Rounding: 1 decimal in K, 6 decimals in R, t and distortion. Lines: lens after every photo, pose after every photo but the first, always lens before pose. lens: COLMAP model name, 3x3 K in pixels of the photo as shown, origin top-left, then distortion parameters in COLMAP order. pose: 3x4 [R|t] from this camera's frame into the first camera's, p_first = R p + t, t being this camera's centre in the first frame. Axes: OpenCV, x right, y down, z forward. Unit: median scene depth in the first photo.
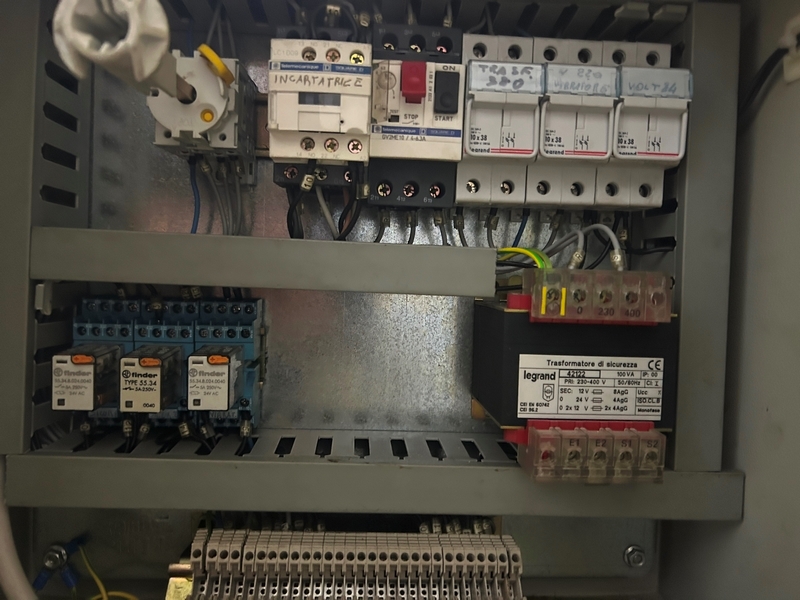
lens RADIAL K [[614.8, 0, 399.8], [0, 614.8, 289.2], [0, 0, 1]] dist [0.031044, -0.049966]
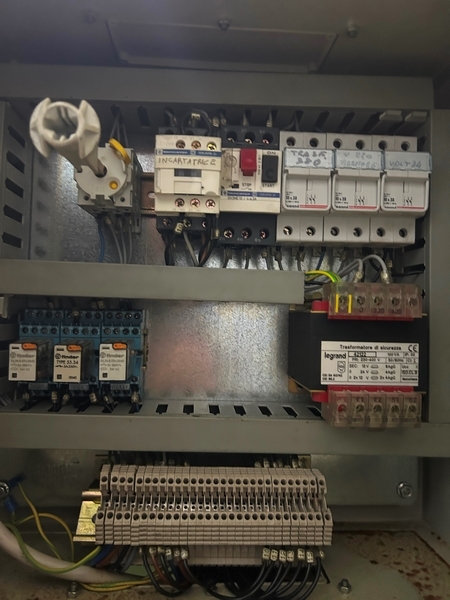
lens RADIAL K [[461.1, 0, 225.0], [0, 461.1, 300.0], [0, 0, 1]] dist [0.031044, -0.049966]
pose [[0.999951, -0.009135, -0.003829, -0.032698], [0.008901, 0.998329, -0.057093, 0.066788], [0.004344, 0.057056, 0.998362, -0.118205]]
